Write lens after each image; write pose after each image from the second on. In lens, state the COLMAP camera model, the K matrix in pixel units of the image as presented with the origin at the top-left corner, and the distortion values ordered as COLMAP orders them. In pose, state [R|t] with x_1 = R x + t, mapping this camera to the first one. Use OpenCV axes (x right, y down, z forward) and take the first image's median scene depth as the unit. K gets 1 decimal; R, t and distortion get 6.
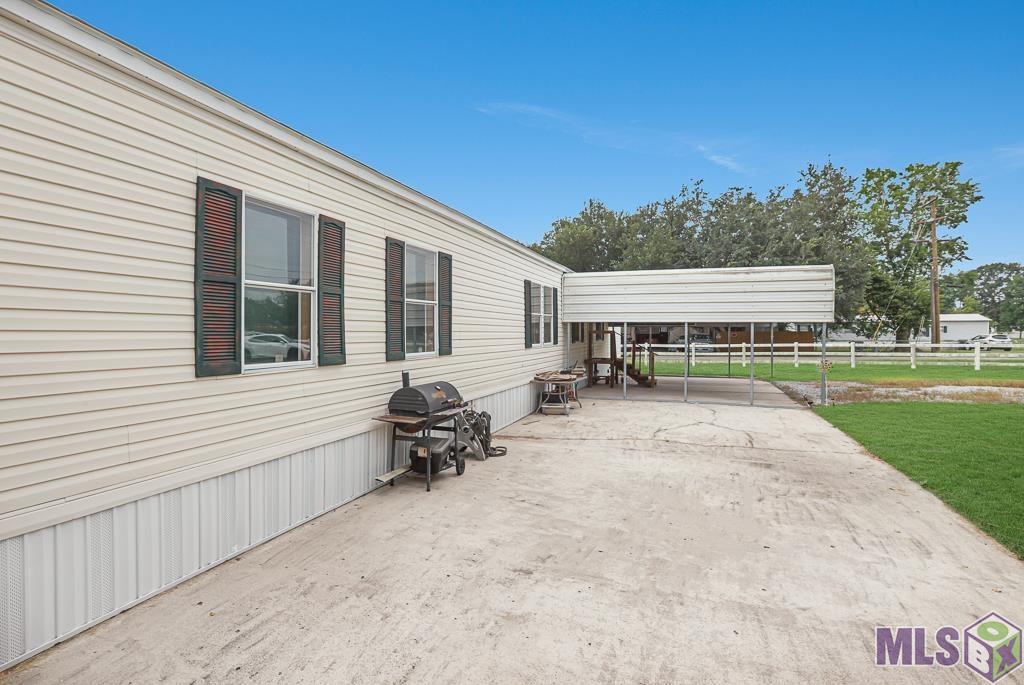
lens RADIAL K [[476.8, 0, 513.3], [0, 476.8, 339.9], [0, 0, 1]] dist [-0.047983, 0.017672]
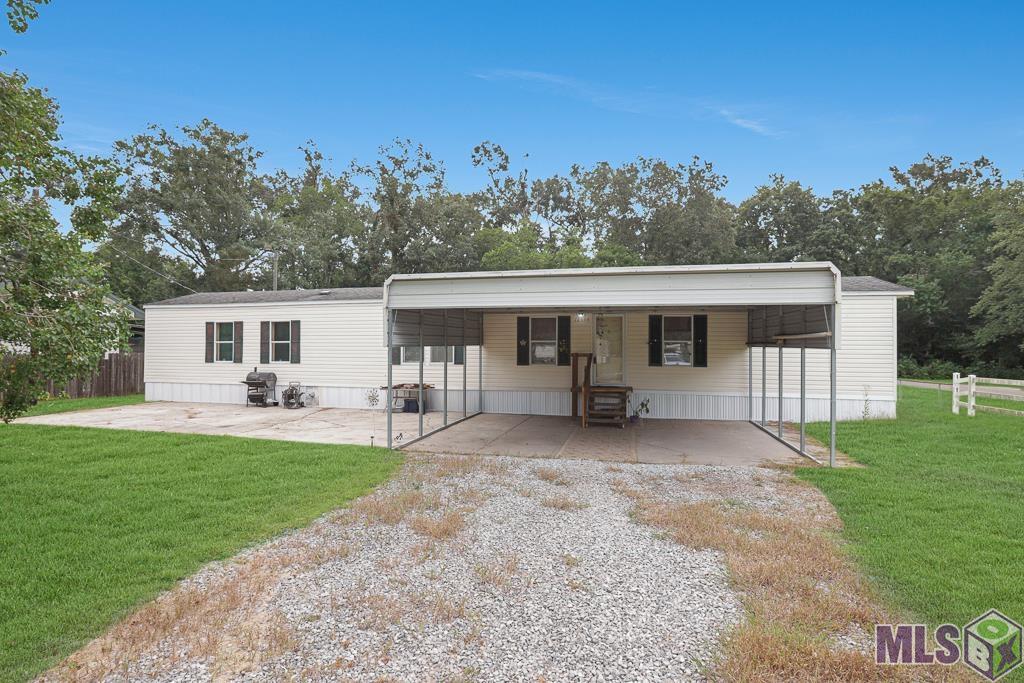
lens RADIAL K [[476.8, 0, 513.3], [0, 476.8, 338.9], [0, 0, 1]] dist [-0.047983, 0.017672]
pose [[0.139591, 0.004174, -0.990200, 2.867913], [-0.006817, 0.999971, 0.003255, -0.128249], [0.990186, 0.006296, 0.139615, 2.164393]]
